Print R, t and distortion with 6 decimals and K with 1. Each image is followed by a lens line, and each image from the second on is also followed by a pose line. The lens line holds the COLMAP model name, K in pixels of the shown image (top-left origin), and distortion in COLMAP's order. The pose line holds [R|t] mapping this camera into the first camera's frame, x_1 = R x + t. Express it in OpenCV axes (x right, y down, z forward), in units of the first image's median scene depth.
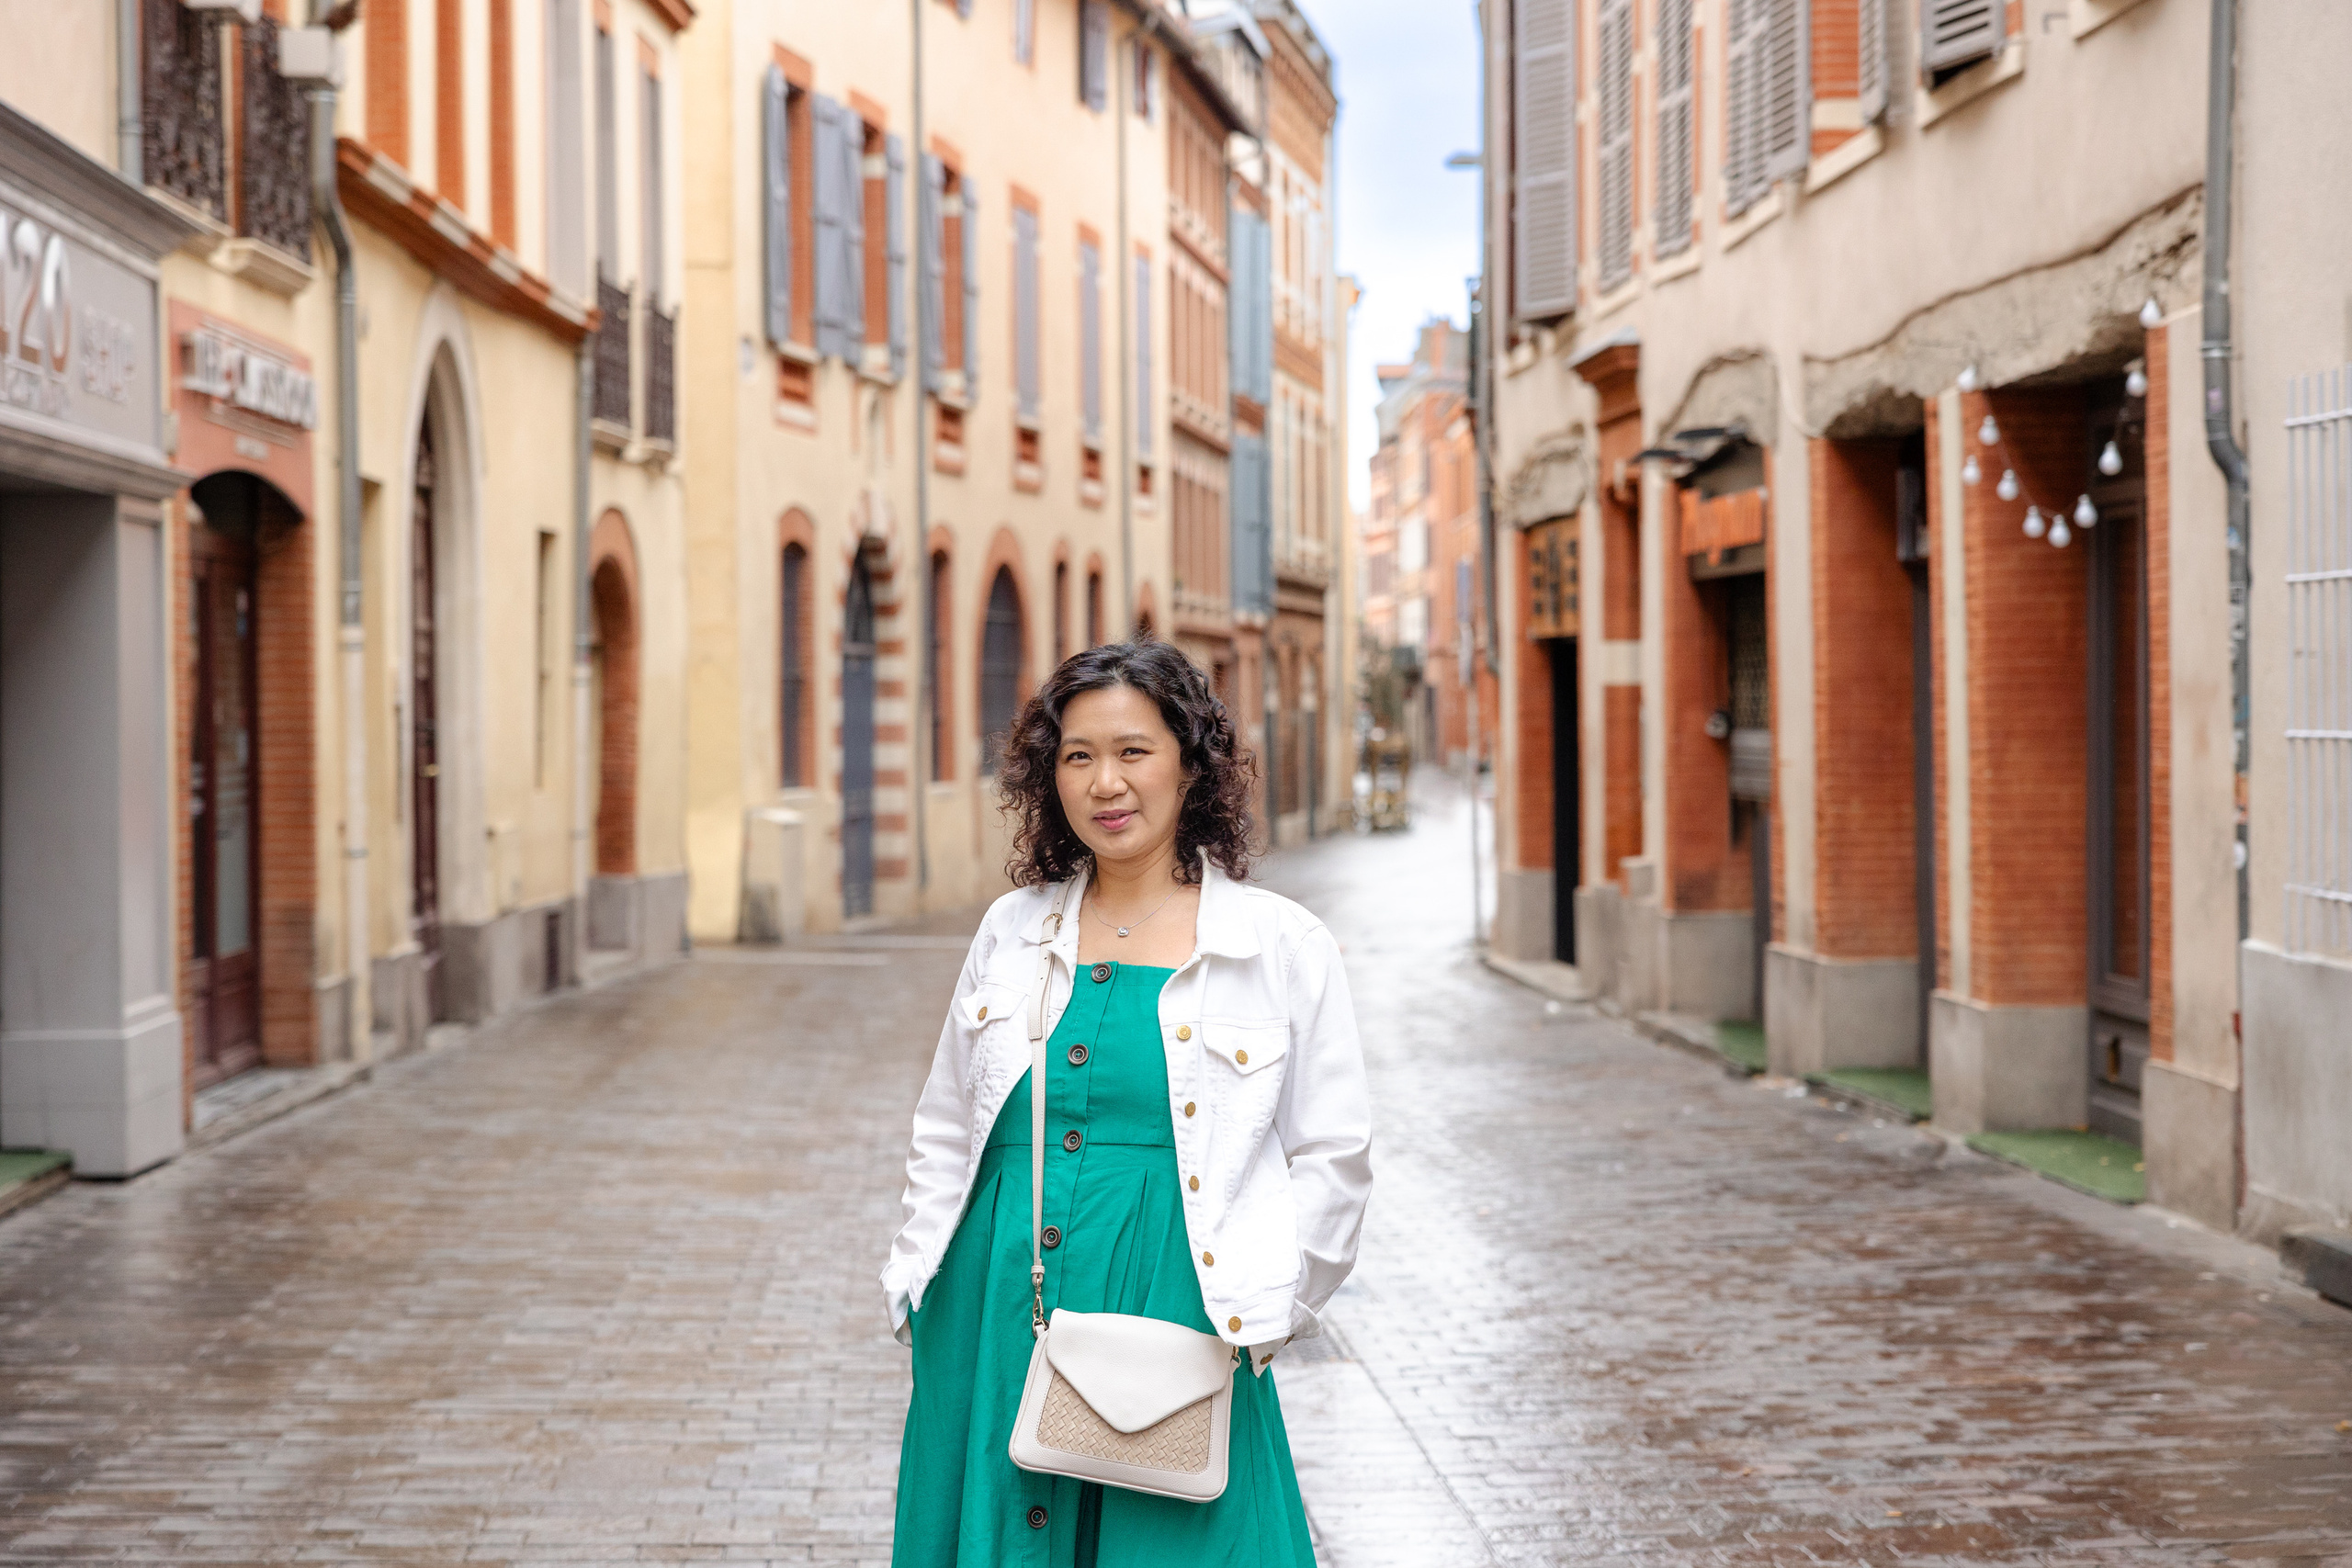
lens RADIAL K [[4914.9, 0, 1176.0], [0, 4914.9, 784.0], [0, 0, 1]] dist [0.094377, -0.246096]
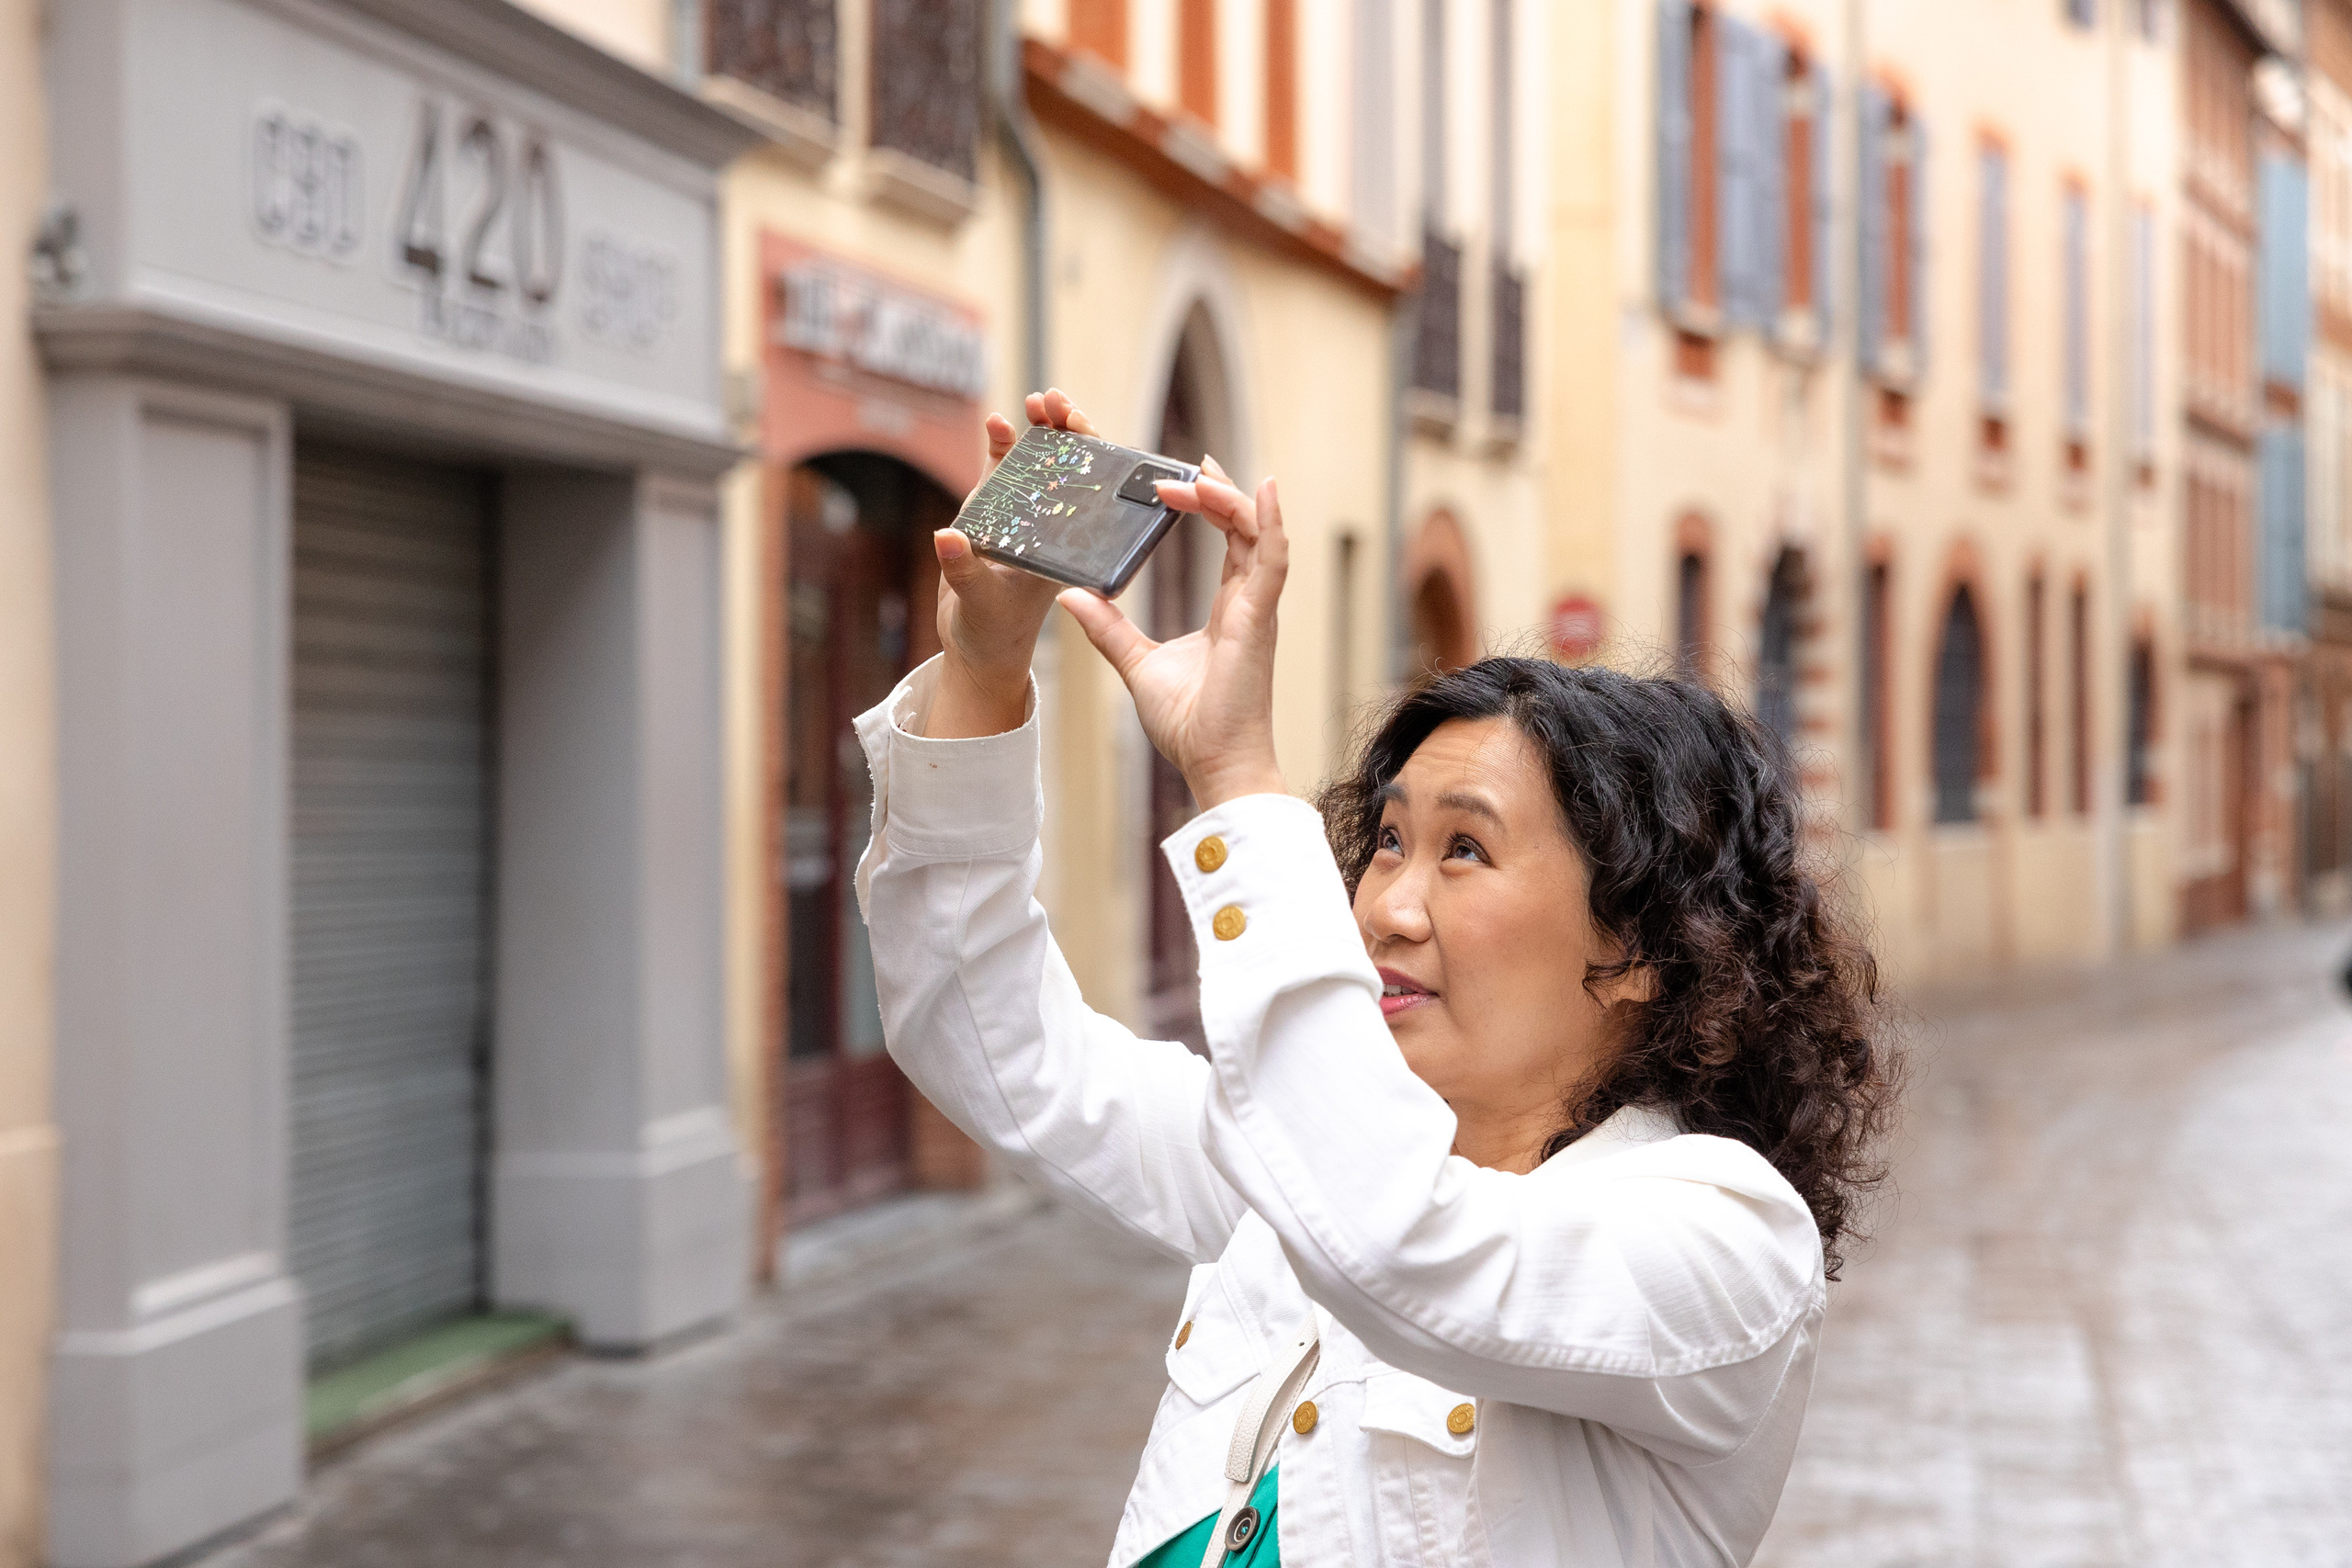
lens RADIAL K [[4914.9, 0, 1176.0], [0, 4914.9, 784.0], [0, 0, 1]] dist [0.094377, -0.246096]
pose [[0.973936, 0.002654, -0.226806, 0.029847], [-0.004812, 0.999948, -0.008960, -0.001560], [0.226770, 0.009818, 0.973899, 0.186046]]
